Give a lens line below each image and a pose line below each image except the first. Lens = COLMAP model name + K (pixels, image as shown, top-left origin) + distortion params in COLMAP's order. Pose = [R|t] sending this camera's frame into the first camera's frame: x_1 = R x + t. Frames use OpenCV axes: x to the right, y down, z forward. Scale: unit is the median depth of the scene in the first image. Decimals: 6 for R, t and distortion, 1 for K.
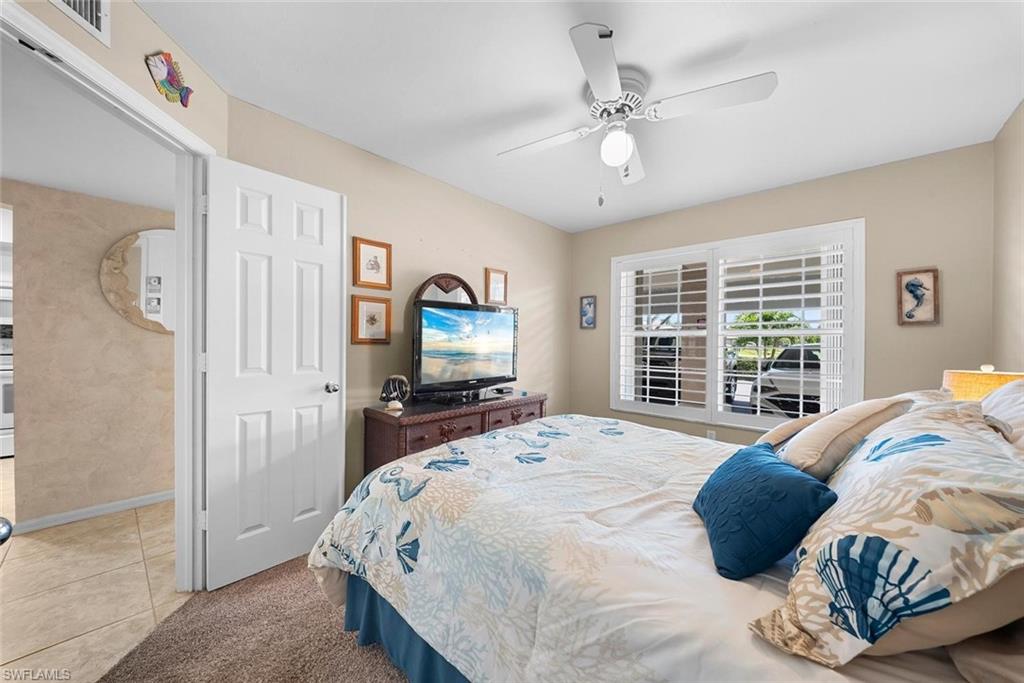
lens RADIAL K [[362.0, 0, 512.0], [0, 362.0, 336.5], [0, 0, 1]] dist [0.000443, -0.003709]
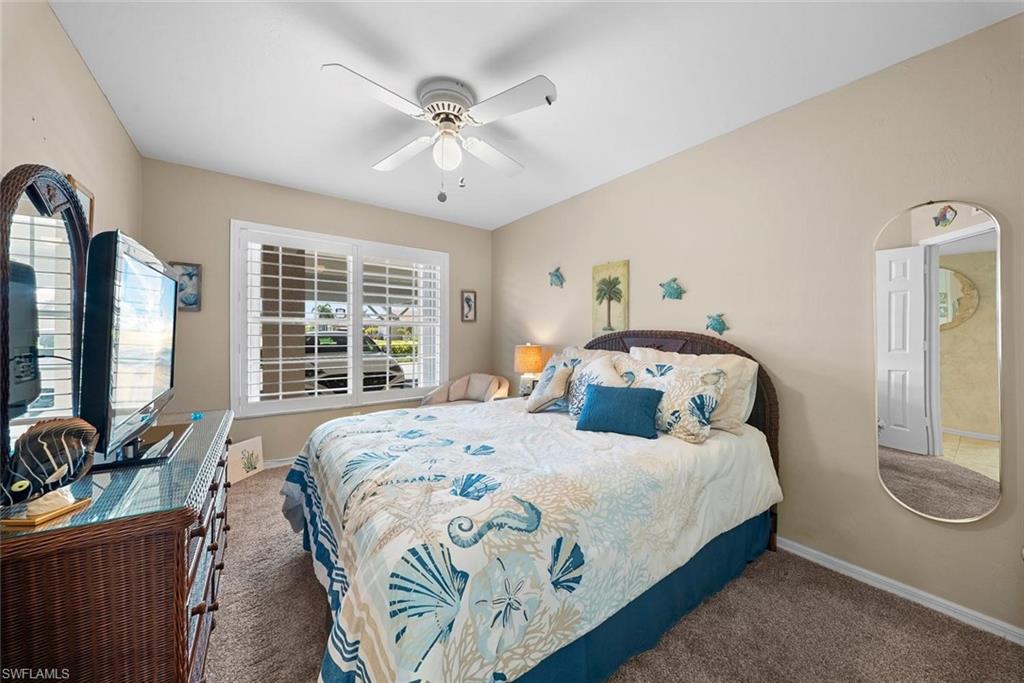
lens RADIAL K [[353.5, 0, 512.3], [0, 353.5, 327.9], [0, 0, 1]] dist [0.000904, -0.003002]
pose [[0.212460, 0.010117, 0.977117, -0.707554], [-0.021014, 0.999762, -0.005782, 0.004811], [-0.976944, -0.019305, 0.212622, 0.576705]]
